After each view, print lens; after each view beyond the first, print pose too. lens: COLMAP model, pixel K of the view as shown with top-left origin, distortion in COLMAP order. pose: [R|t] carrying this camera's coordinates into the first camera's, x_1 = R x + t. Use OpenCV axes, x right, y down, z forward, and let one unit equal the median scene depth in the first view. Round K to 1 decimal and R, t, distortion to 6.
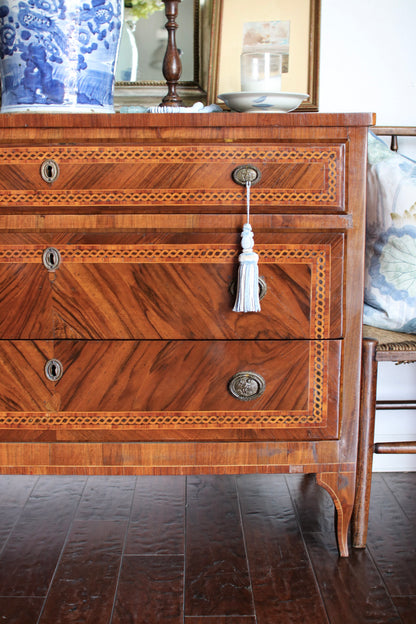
lens RADIAL K [[868.6, 0, 208.5], [0, 868.6, 312.5], [0, 0, 1]] dist [-0.137962, 0.000000]
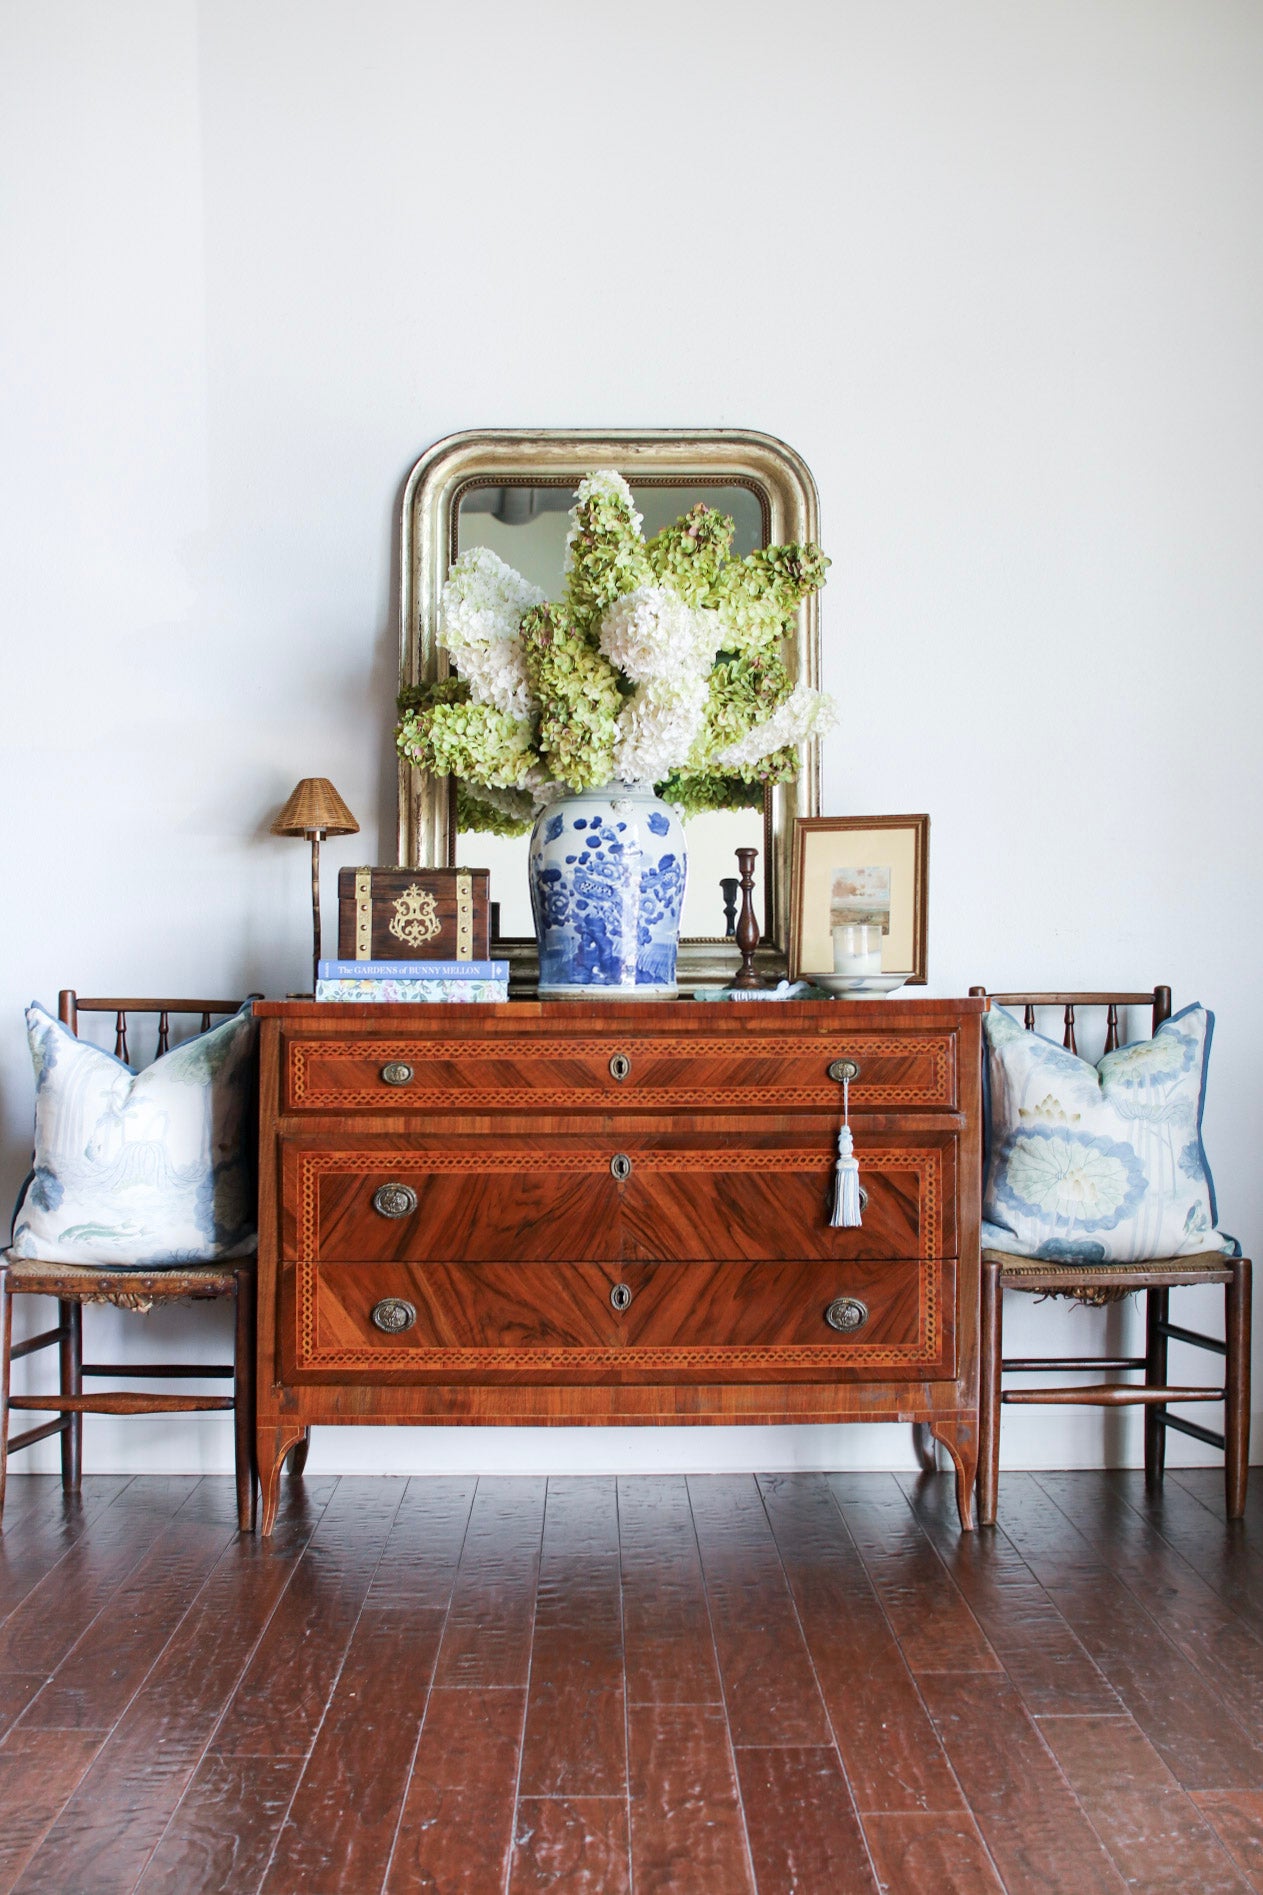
lens RADIAL K [[2637.9, 0, 625.9], [0, 2637.9, 953.8], [0, 0, 1]] dist [-0.137962, 0.000000]
pose [[0.999945, -0.006249, -0.008403, -0.151241], [0.004874, 0.987942, -0.154745, 0.134846], [0.009269, 0.154696, 0.987919, -1.634812]]
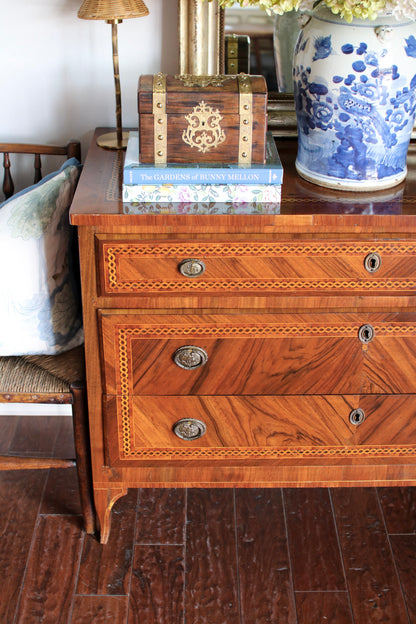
lens RADIAL K [[868.6, 0, 208.3], [0, 868.6, 302.2], [0, 0, 1]] dist [-0.137962, 0.000000]
pose [[0.999896, 0.007755, -0.012122, -0.368465], [-0.003158, 0.940092, 0.340905, -0.475244], [0.014040, -0.340831, 0.940020, -0.039811]]
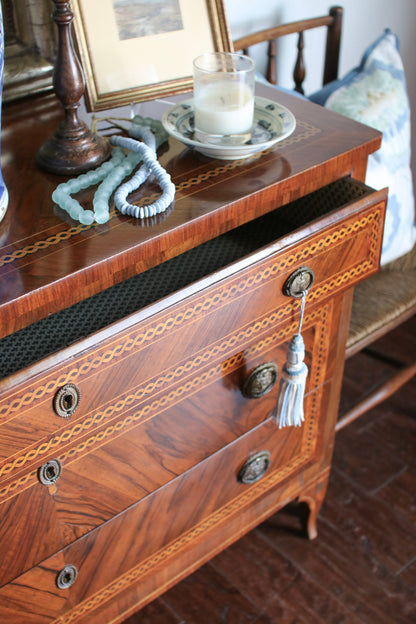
lens RADIAL K [[868.6, 0, 204.6], [0, 868.6, 314.2], [0, 0, 1]] dist [-0.137962, 0.000000]
pose [[0.766851, -0.377651, 0.518960, -0.384289], [0.091746, 0.864764, 0.493726, -0.477444], [-0.635234, -0.331001, 0.697793, 0.495377]]
